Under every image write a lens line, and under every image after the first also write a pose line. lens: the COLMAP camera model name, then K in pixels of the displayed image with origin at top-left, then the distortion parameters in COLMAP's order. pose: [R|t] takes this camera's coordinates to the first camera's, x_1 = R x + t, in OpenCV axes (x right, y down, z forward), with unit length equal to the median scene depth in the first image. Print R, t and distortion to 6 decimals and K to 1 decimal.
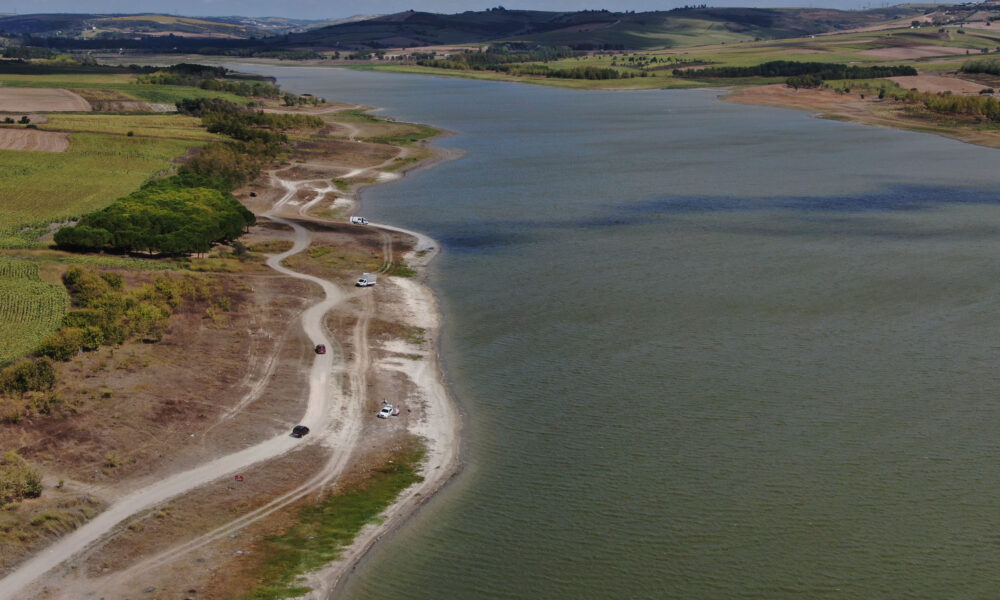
lens RADIAL K [[1523.2, 0, 500.0], [0, 1523.2, 300.0], [0, 0, 1]] dist [0.383237, -2.120581]
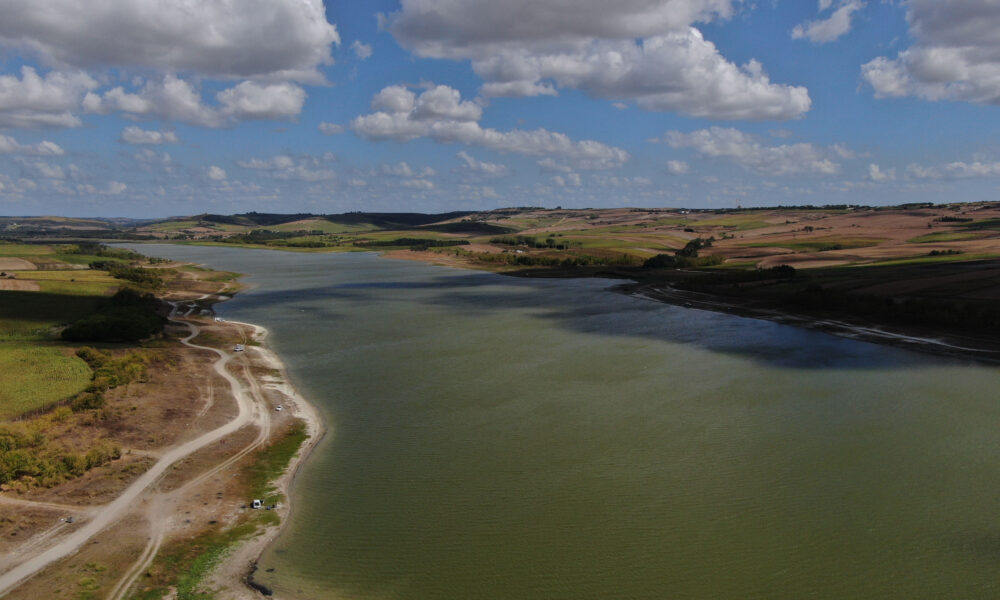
lens RADIAL K [[769.5, 0, 510.1], [0, 769.5, 300.0], [0, 0, 1]] dist [-0.008984, 0.003016]
pose [[0.949650, -0.034453, 0.311413, -0.084737], [0.057319, 0.996265, -0.064574, 0.012650], [-0.308025, 0.079173, 0.948078, -0.059156]]
